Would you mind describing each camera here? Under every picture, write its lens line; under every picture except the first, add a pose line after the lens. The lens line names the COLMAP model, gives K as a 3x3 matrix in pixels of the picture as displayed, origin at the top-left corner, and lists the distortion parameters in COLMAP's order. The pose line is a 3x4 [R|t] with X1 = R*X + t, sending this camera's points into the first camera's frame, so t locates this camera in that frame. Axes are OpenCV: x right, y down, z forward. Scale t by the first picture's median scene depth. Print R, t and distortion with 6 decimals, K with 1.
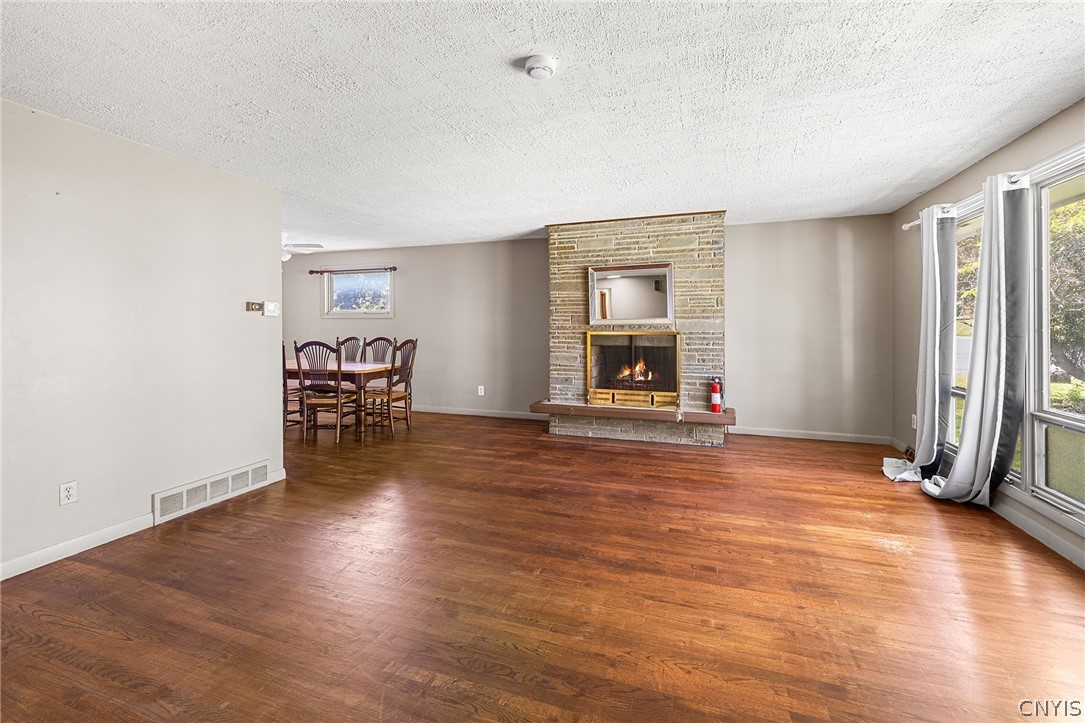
lens RADIAL K [[465.1, 0, 538.0], [0, 465.1, 325.6], [0, 0, 1]] dist [-0.002788, 0.001767]
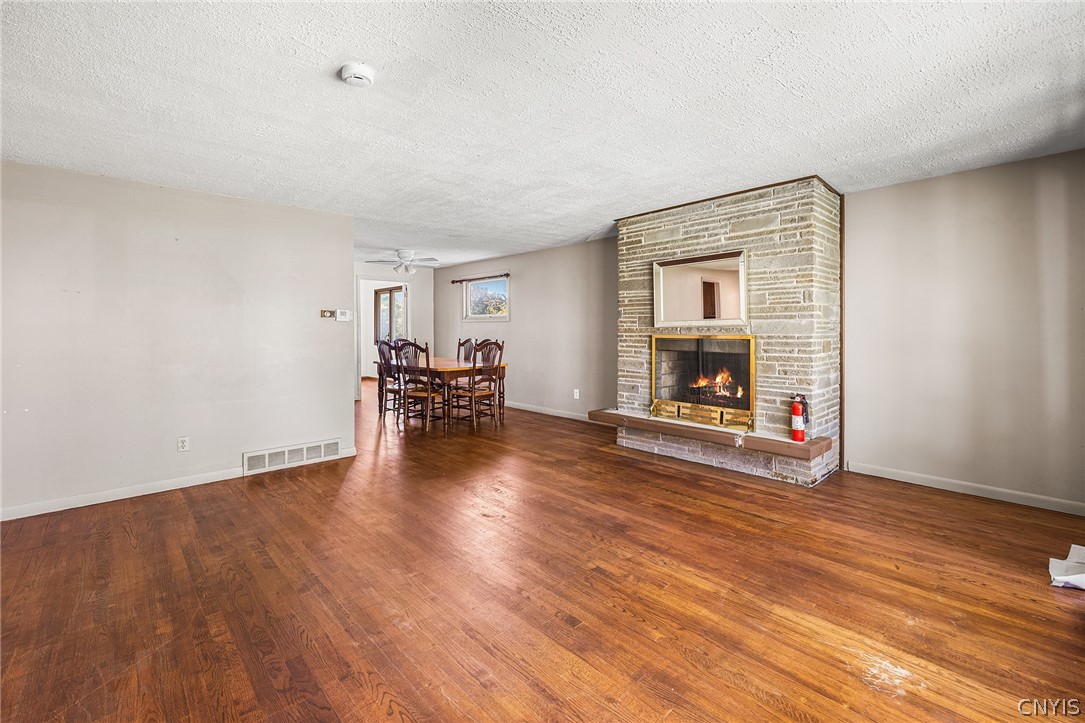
lens RADIAL K [[465.1, 0, 536.2], [0, 465.1, 332.3], [0, 0, 1]] dist [-0.002788, 0.001767]
pose [[0.886177, 0.001891, -0.463343, 0.346337], [0.003523, 0.999935, 0.010819, -0.002271], [0.463334, -0.011220, 0.886113, 0.117575]]
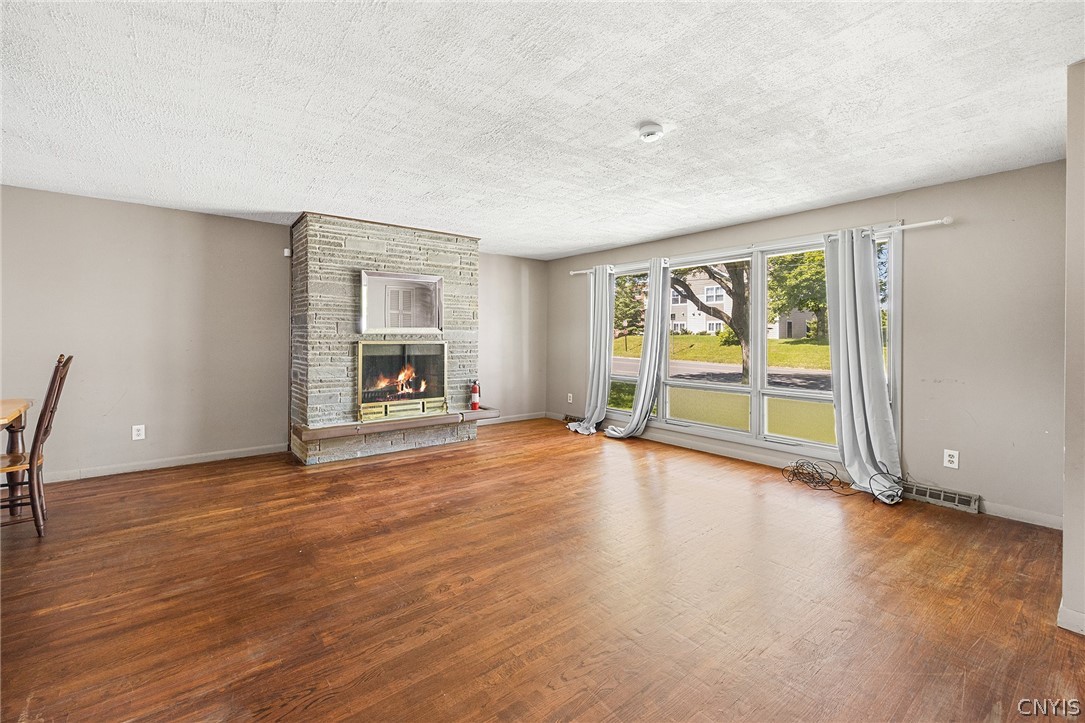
lens RADIAL K [[465.1, 0, 541.6], [0, 465.1, 331.3], [0, 0, 1]] dist [-0.002788, 0.001767]
pose [[0.521730, 0.015504, 0.852970, -0.516030], [-0.007314, 0.999879, -0.013700, 0.004179], [-0.853079, 0.000909, 0.521780, 0.244146]]
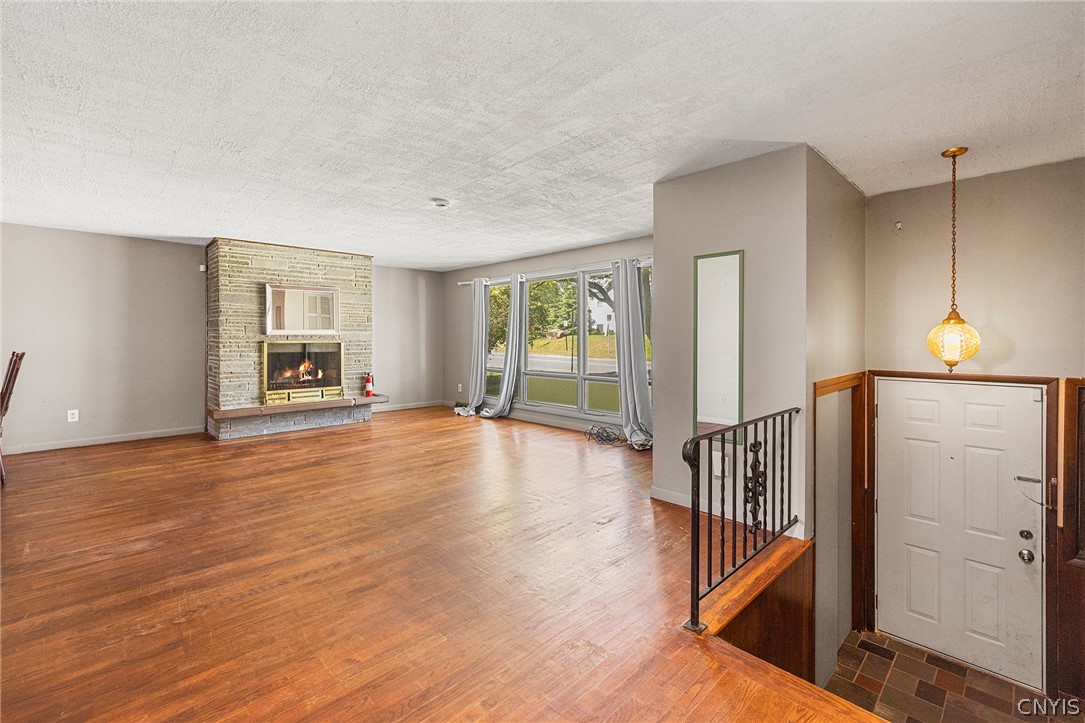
lens RADIAL K [[465.1, 0, 540.9], [0, 465.1, 336.6], [0, 0, 1]] dist [-0.002788, 0.001767]
pose [[0.433763, 0.004095, 0.901018, -0.662819], [-0.002480, 0.999991, -0.003351, 0.005328], [-0.901024, -0.000780, 0.433769, -0.095221]]
